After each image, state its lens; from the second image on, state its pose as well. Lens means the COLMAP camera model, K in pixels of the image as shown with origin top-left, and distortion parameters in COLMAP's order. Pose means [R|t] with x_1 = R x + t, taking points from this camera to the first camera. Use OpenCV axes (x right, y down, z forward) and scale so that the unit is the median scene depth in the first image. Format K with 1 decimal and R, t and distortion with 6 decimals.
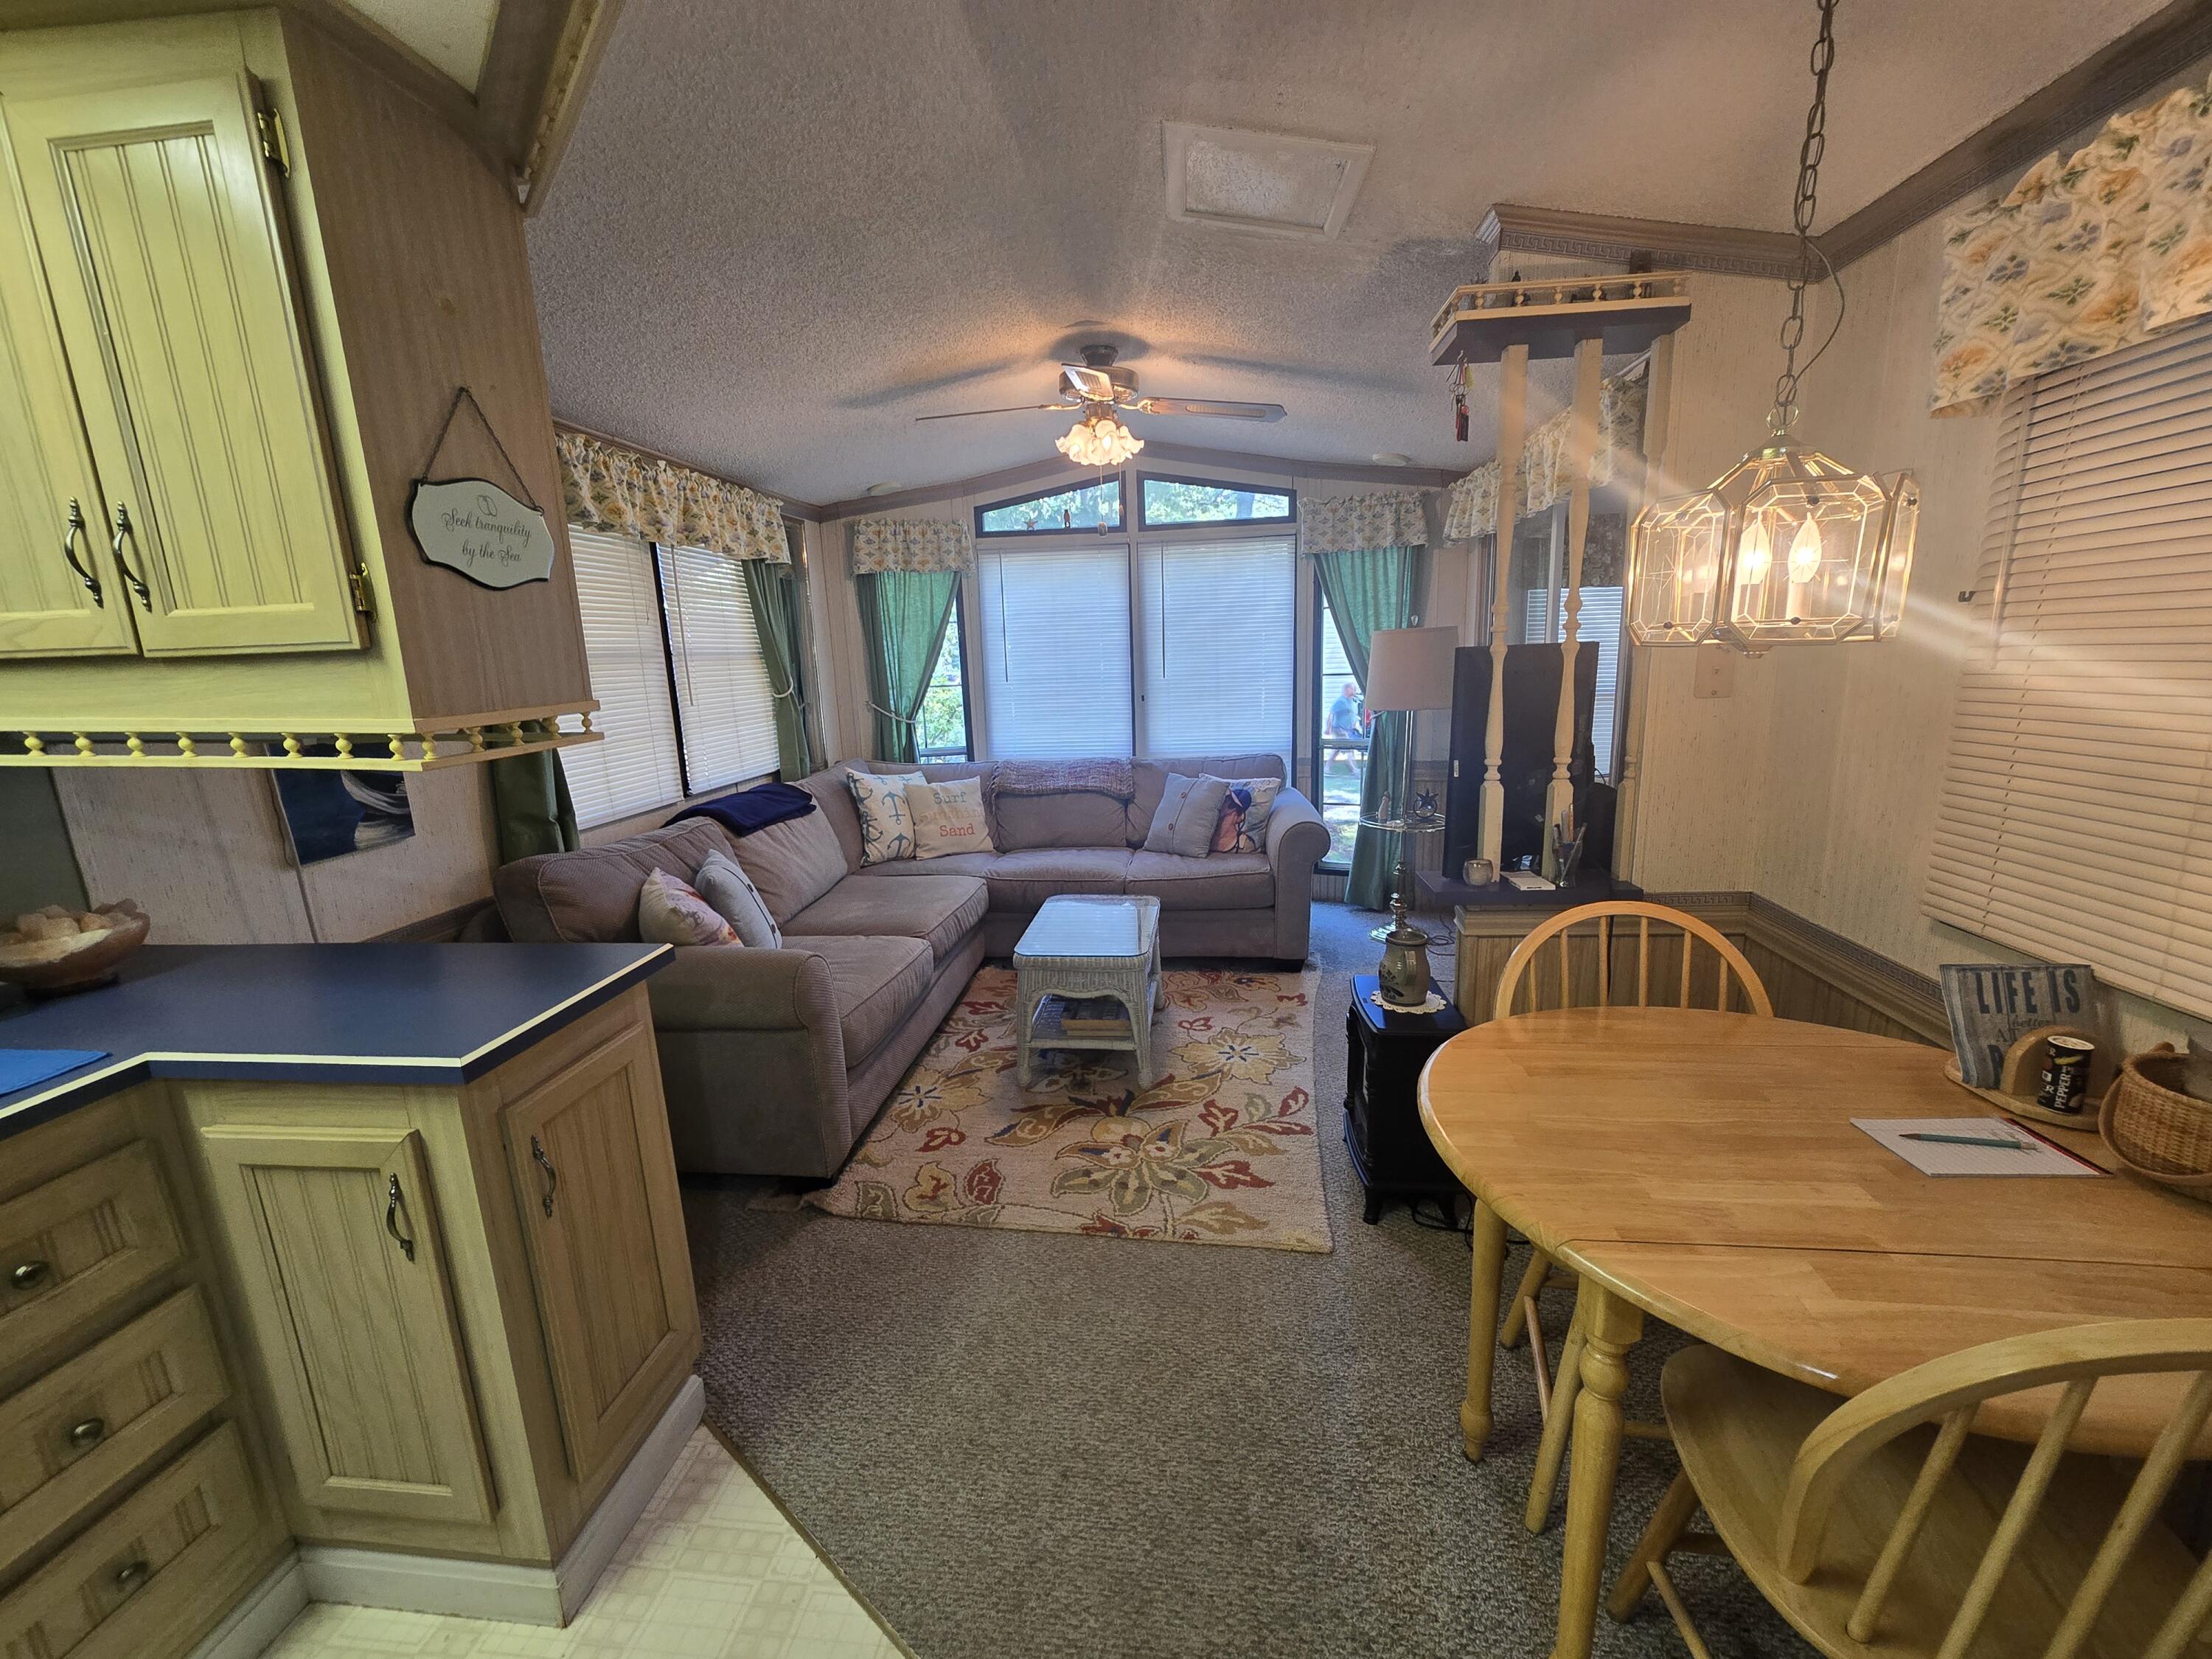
lens RADIAL K [[894.0, 0, 1108.6], [0, 894.0, 837.3], [0, 0, 1]] dist [-0.004763, -0.001235]
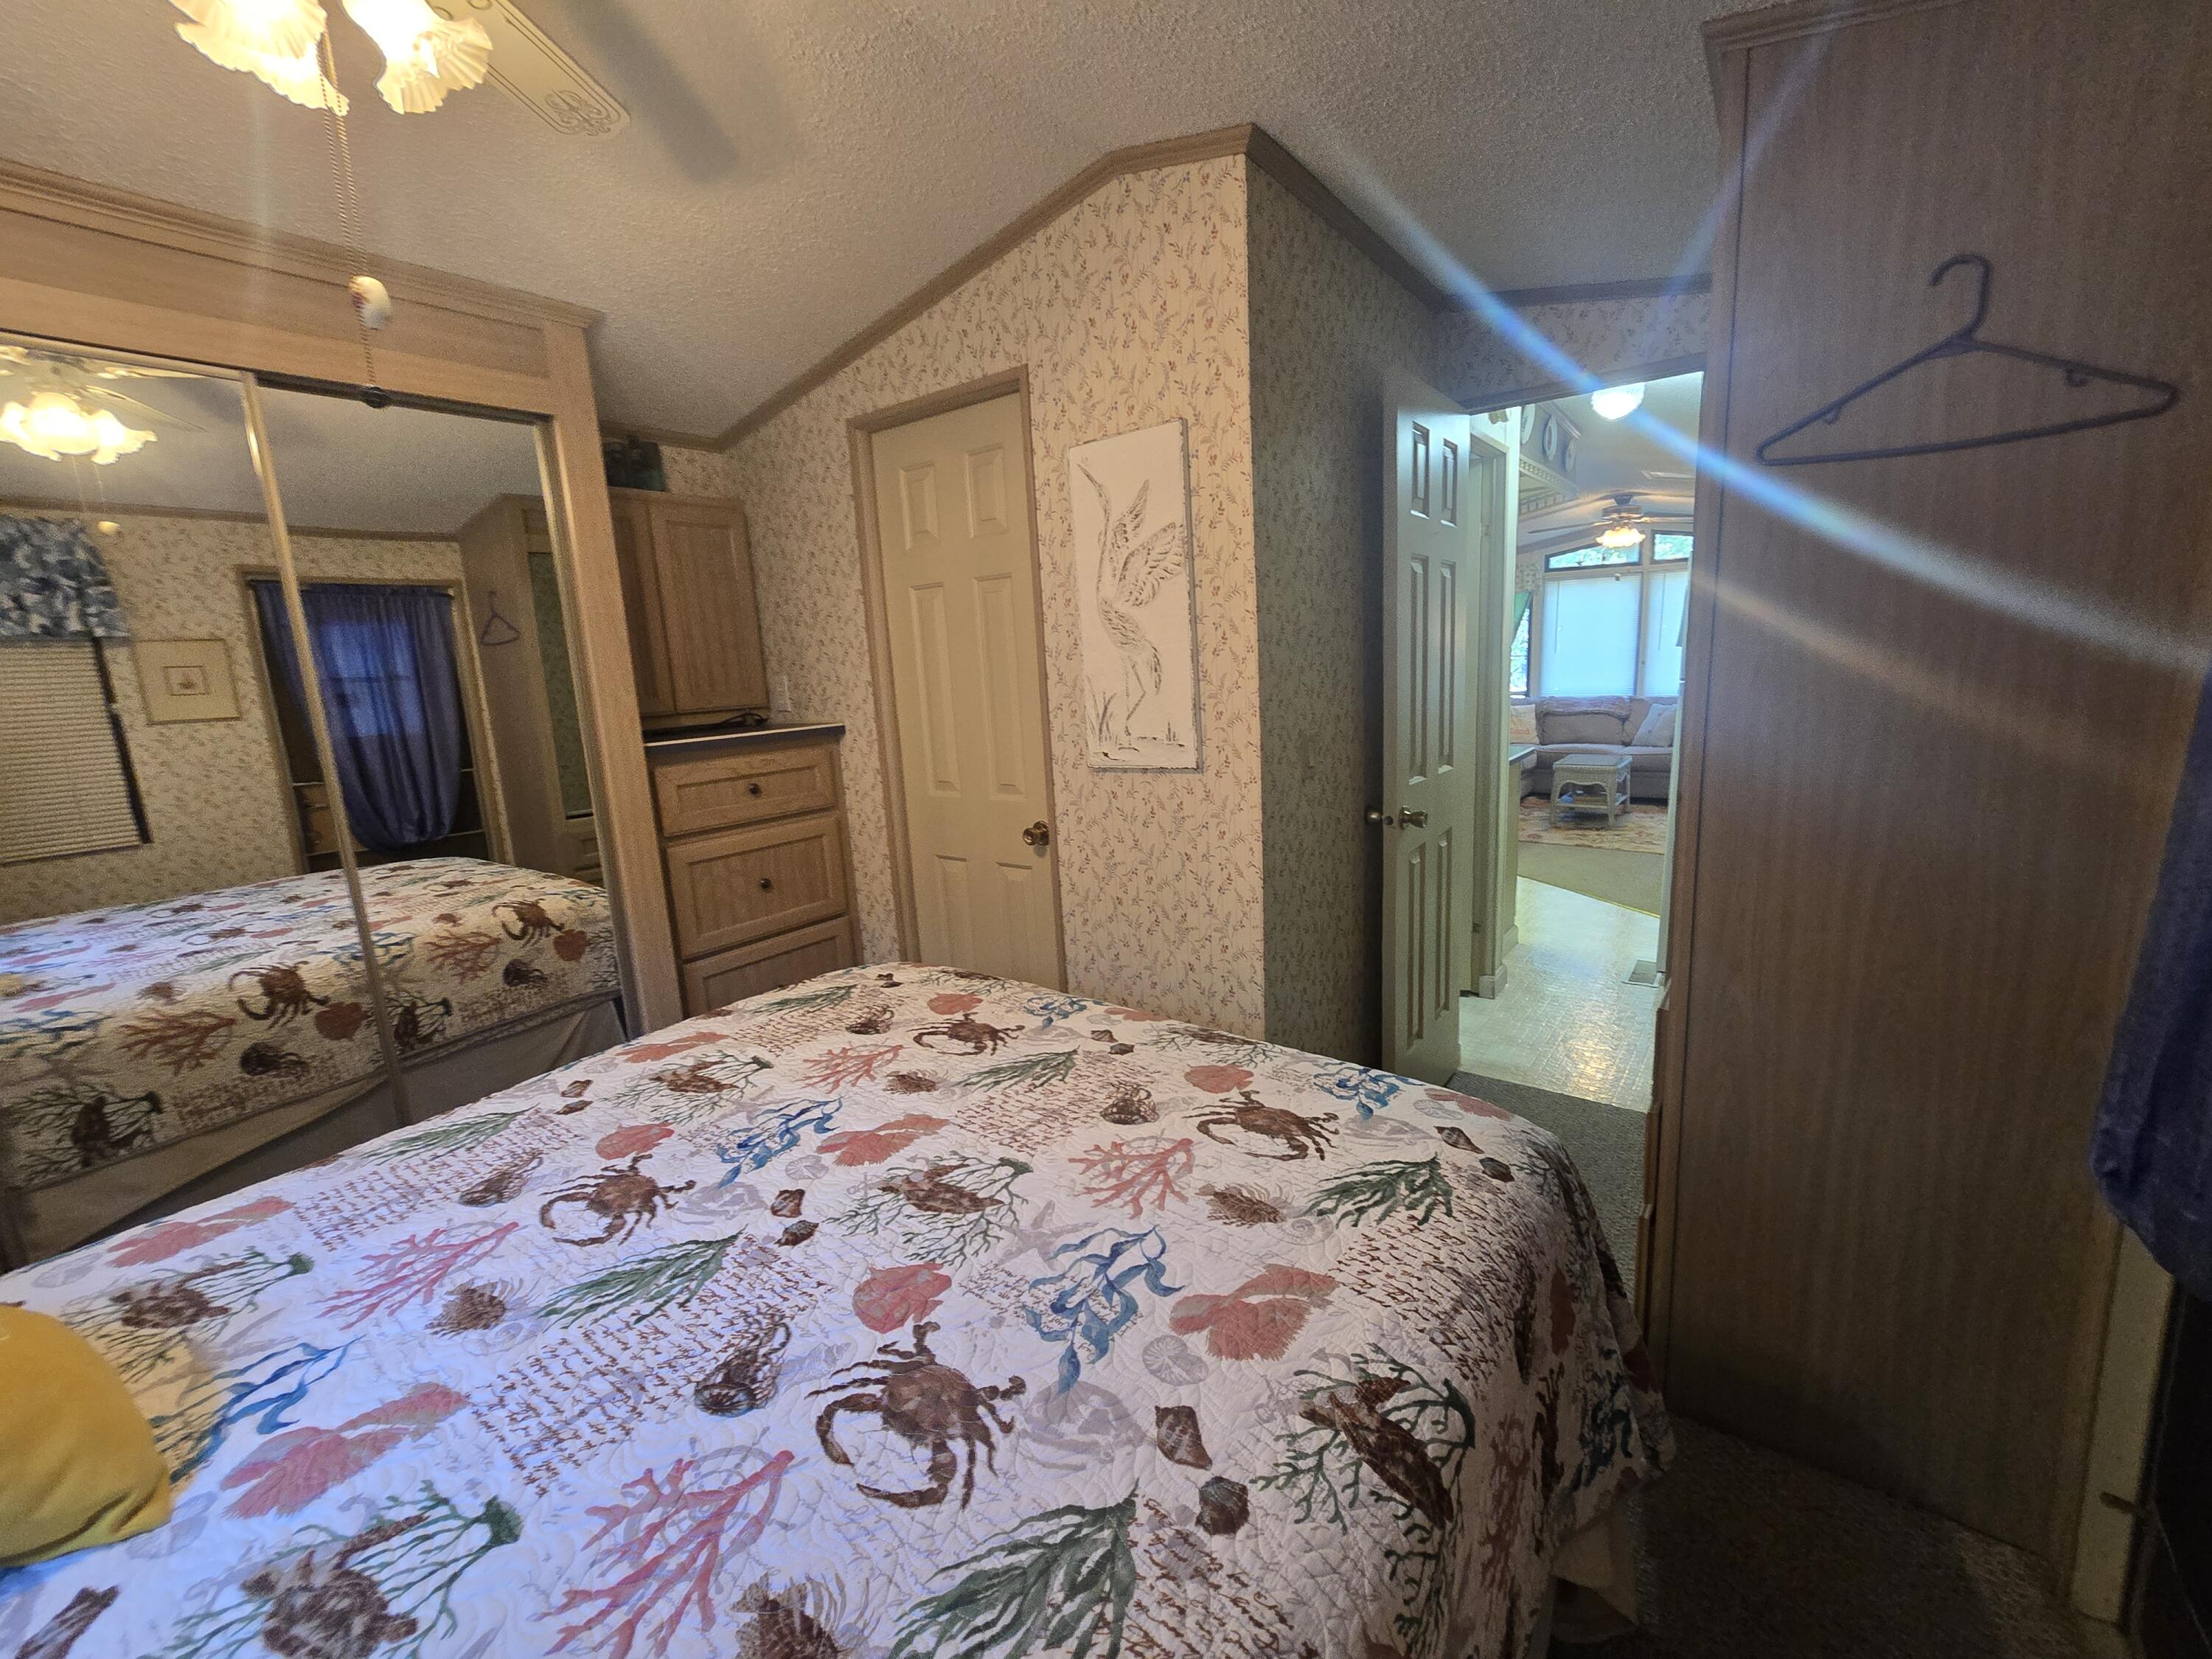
lens RADIAL K [[894.0, 0, 1107.7], [0, 894.0, 828.4], [0, 0, 1]] dist [-0.004763, -0.001235]
pose [[0.856907, 0.093668, -0.506888, 0.058338], [-0.087965, 0.995500, 0.035251, 0.199420], [0.507909, 0.014381, 0.861291, -1.029383]]
